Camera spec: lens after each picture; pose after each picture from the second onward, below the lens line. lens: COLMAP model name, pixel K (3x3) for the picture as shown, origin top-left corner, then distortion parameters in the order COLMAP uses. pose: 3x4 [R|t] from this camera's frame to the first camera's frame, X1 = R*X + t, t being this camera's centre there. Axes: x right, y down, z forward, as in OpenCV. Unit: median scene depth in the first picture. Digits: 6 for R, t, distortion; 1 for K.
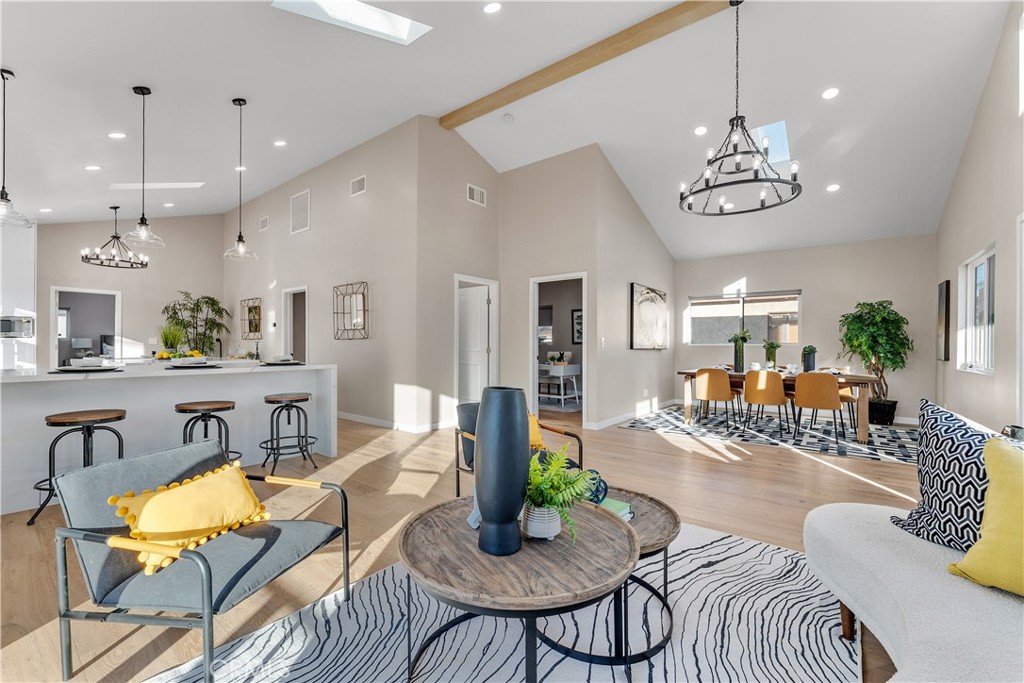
lens RADIAL K [[433.3, 0, 510.2], [0, 433.3, 353.9], [0, 0, 1]] dist [-0.000077, -0.000019]
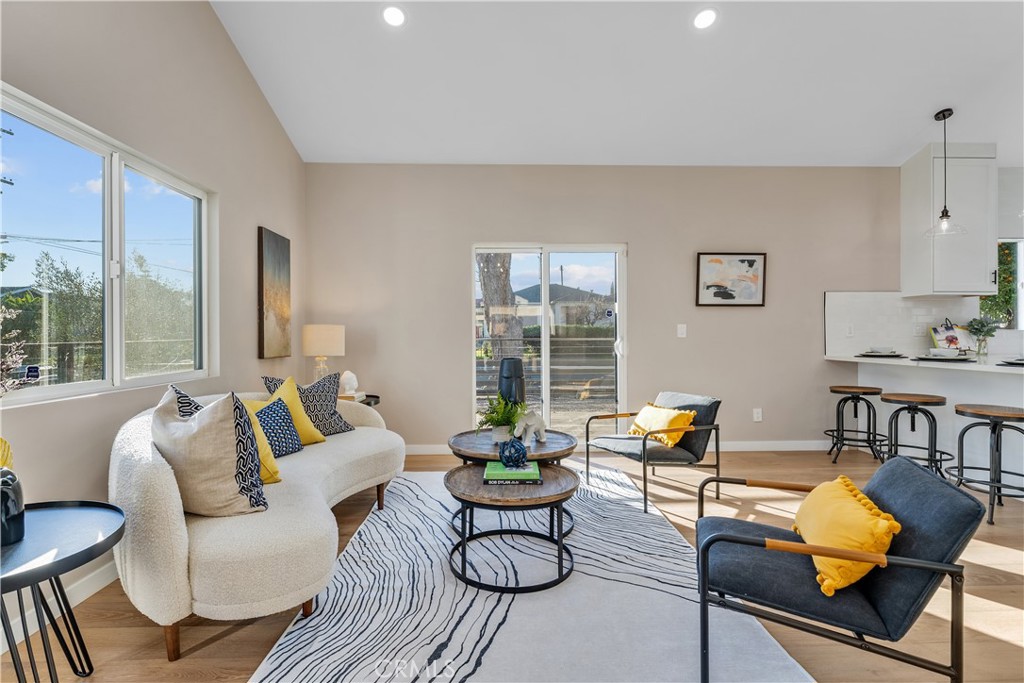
lens RADIAL K [[482.0, 0, 512.7], [0, 482.0, 326.2], [0, 0, 1]] dist [-0.001857, -0.000891]
pose [[-0.760076, 0.001006, -0.649833, 0.823082], [0.002657, 0.999995, -0.001560, -0.038545], [0.649828, -0.002913, -0.760075, 1.573290]]
